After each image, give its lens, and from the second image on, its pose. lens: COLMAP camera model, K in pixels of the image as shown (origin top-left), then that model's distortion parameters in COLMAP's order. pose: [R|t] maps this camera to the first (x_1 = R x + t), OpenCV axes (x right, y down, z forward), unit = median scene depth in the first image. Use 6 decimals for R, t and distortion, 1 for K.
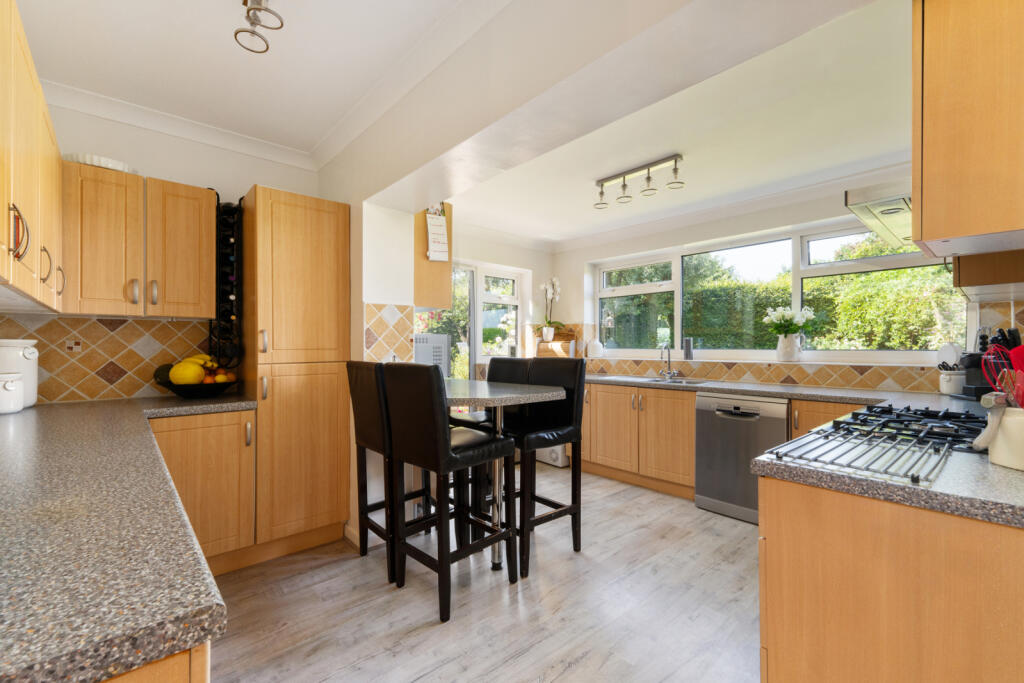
lens RADIAL K [[441.2, 0, 520.0], [0, 441.2, 339.2], [0, 0, 1]] dist [0.015136, -0.000011]
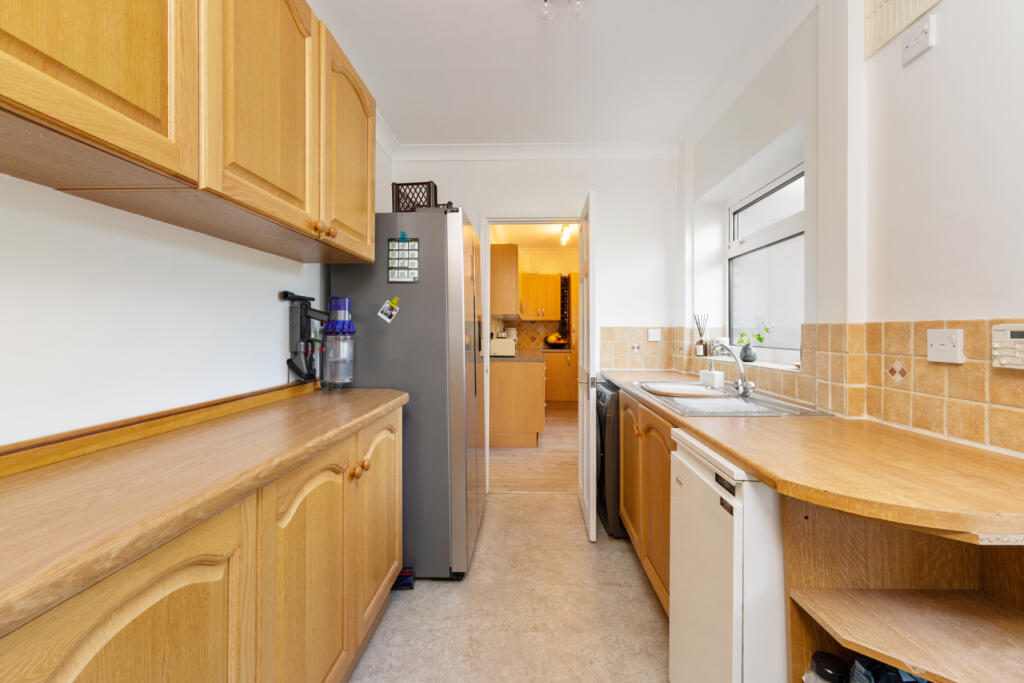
lens RADIAL K [[441.2, 0, 512.5], [0, 441.2, 332.9], [0, 0, 1]] dist [0.015136, -0.000011]
pose [[0.722315, 0.003328, -0.691556, 1.001212], [0.011651, 0.999788, 0.016980, -0.017990], [0.691466, -0.020322, 0.722123, -1.195396]]
